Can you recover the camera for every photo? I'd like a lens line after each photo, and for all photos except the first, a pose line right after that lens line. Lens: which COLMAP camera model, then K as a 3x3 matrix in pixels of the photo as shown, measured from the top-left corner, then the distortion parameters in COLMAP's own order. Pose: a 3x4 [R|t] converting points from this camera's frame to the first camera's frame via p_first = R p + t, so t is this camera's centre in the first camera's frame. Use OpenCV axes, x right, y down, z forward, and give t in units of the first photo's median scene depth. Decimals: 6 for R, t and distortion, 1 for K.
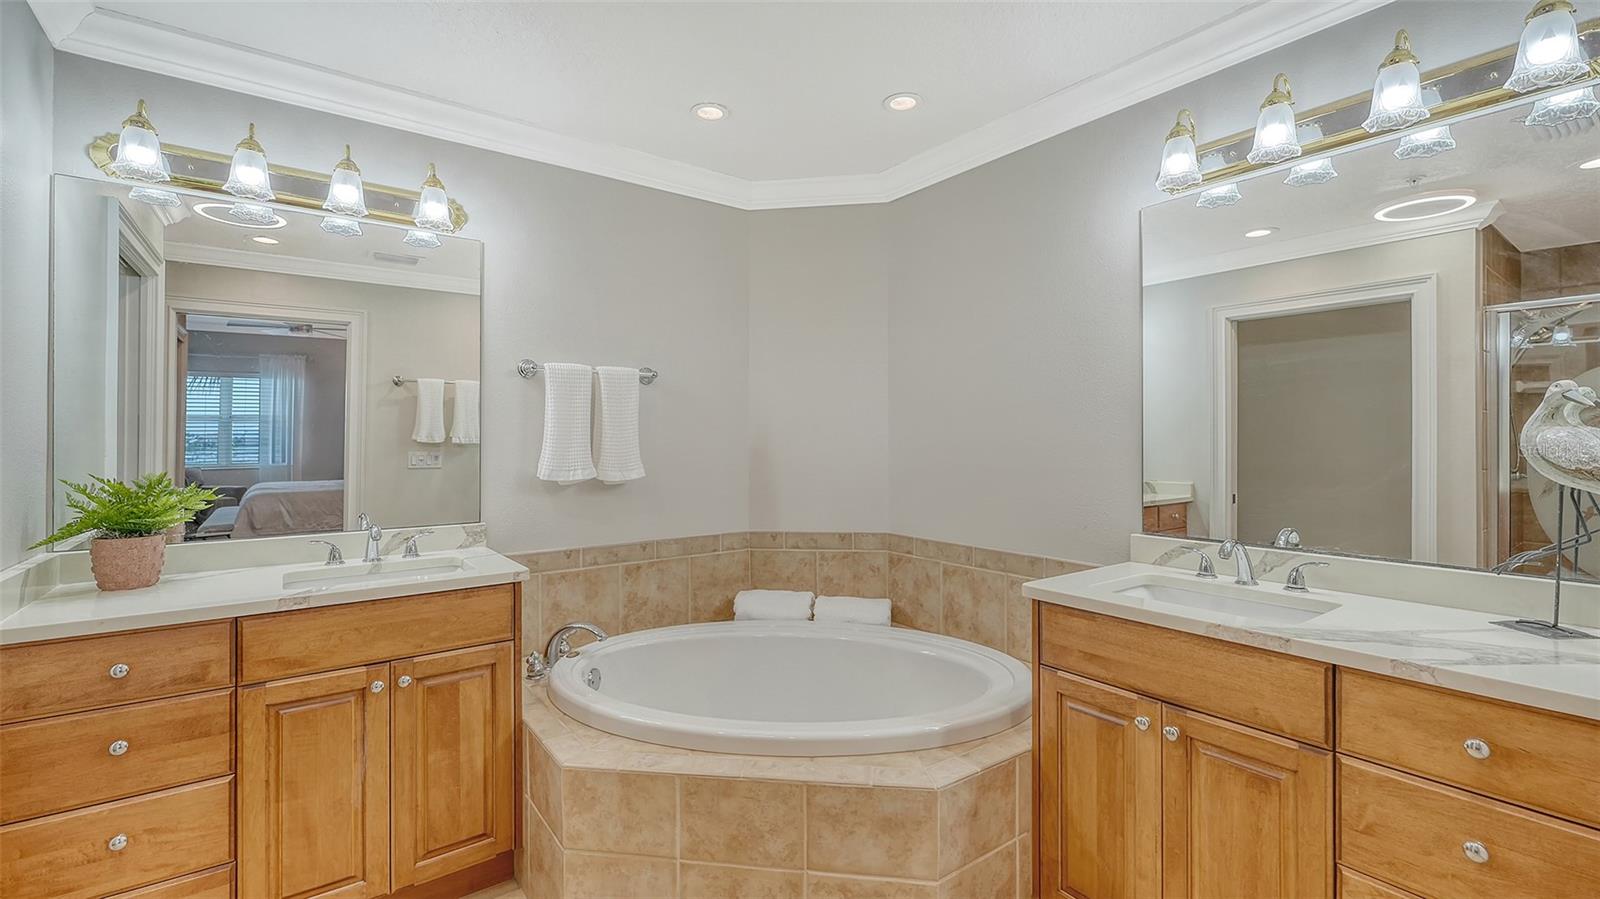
lens RADIAL K [[666.6, 0, 809.0], [0, 666.6, 439.8], [0, 0, 1]] dist [-0.000688, -0.000007]
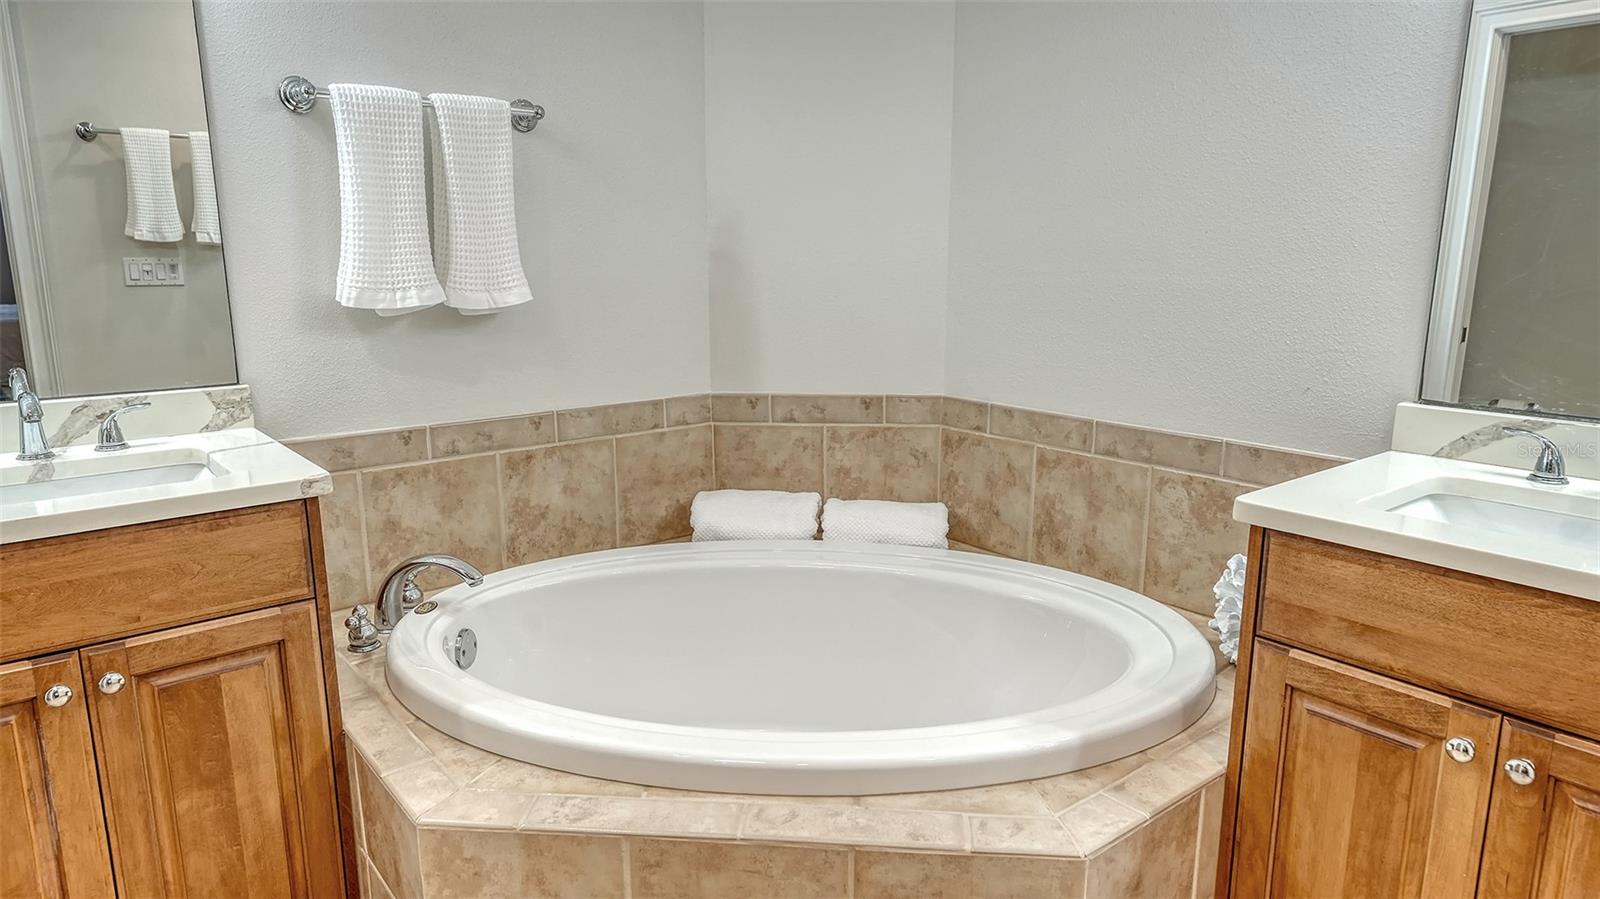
lens RADIAL K [[1004.9, 0, 798.0], [0, 1004.9, 458.6], [0, 0, 1]] dist [0.011819, 0.001663]
pose [[0.999763, -0.003243, 0.021536, -0.055164], [-0.001353, 0.977691, 0.210043, 0.008692], [-0.021737, -0.210022, 0.977455, 0.186450]]
